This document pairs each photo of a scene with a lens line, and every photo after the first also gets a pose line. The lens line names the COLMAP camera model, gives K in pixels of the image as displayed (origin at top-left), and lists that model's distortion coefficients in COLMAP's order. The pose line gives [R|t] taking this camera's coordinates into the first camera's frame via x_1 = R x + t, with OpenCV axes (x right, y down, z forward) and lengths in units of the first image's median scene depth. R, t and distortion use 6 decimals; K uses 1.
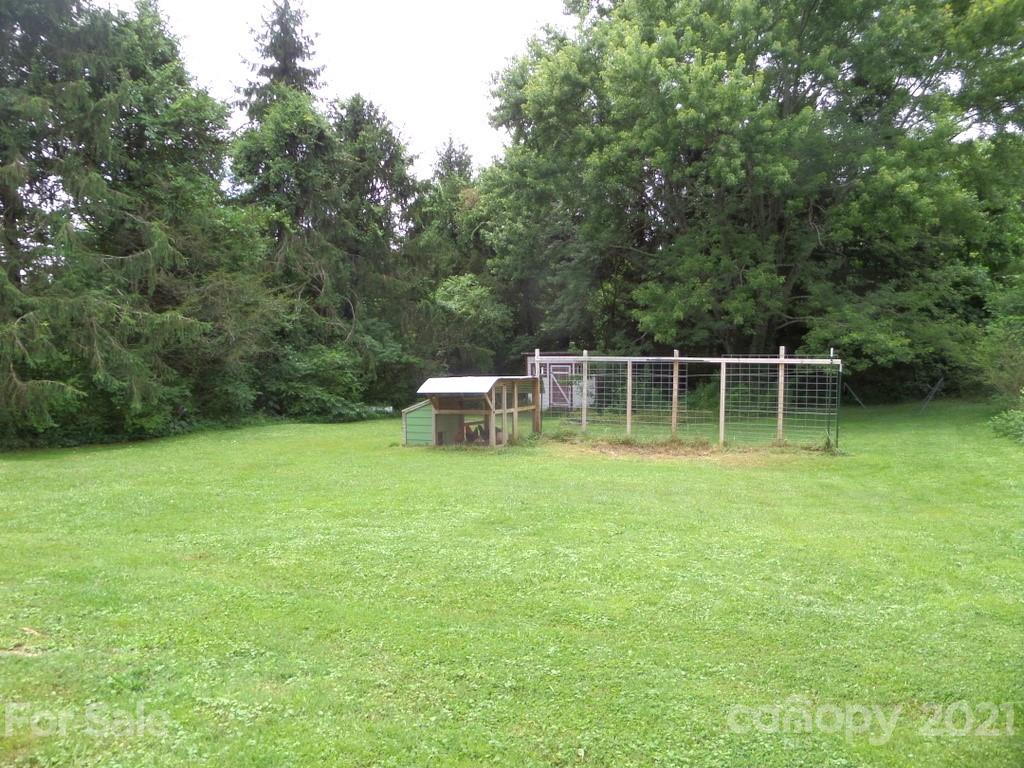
lens RADIAL K [[741.3, 0, 516.3], [0, 741.3, 382.6], [0, 0, 1]] dist [-0.028201, 0.005580]
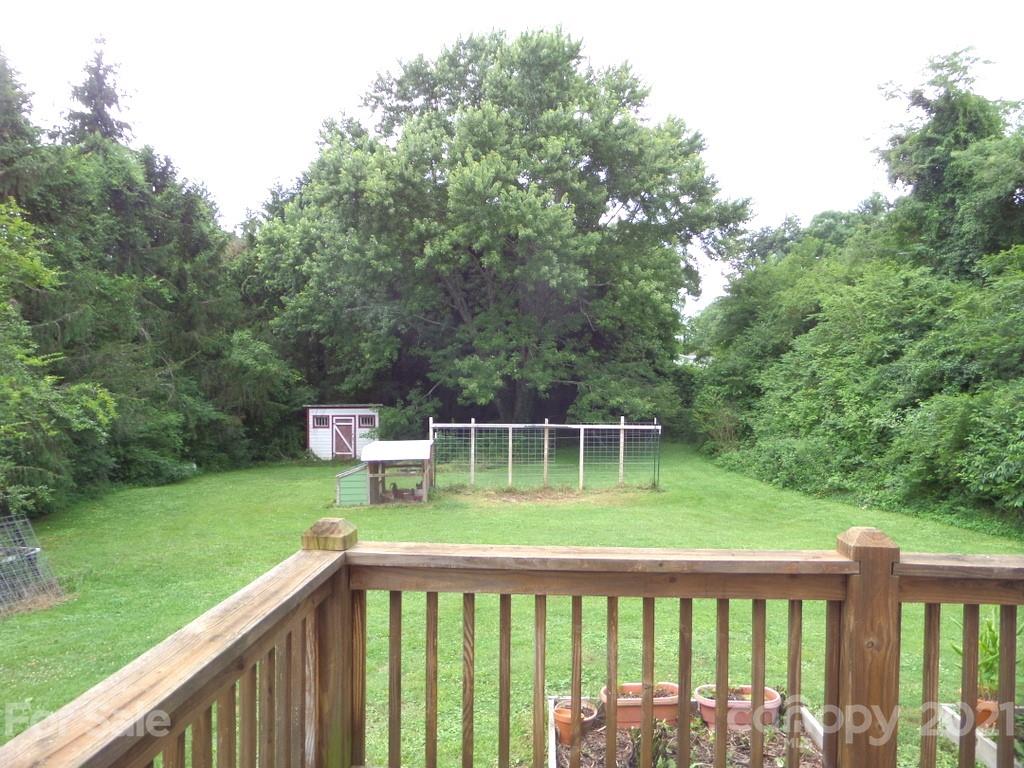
lens RADIAL K [[741.3, 0, 501.3], [0, 741.3, 386.3], [0, 0, 1]] dist [-0.028201, 0.005580]
pose [[0.880319, 0.001747, 0.474379, -0.467737], [0.013821, 0.999474, -0.029329, -0.062221], [-0.474181, 0.032375, 0.879832, -0.122806]]
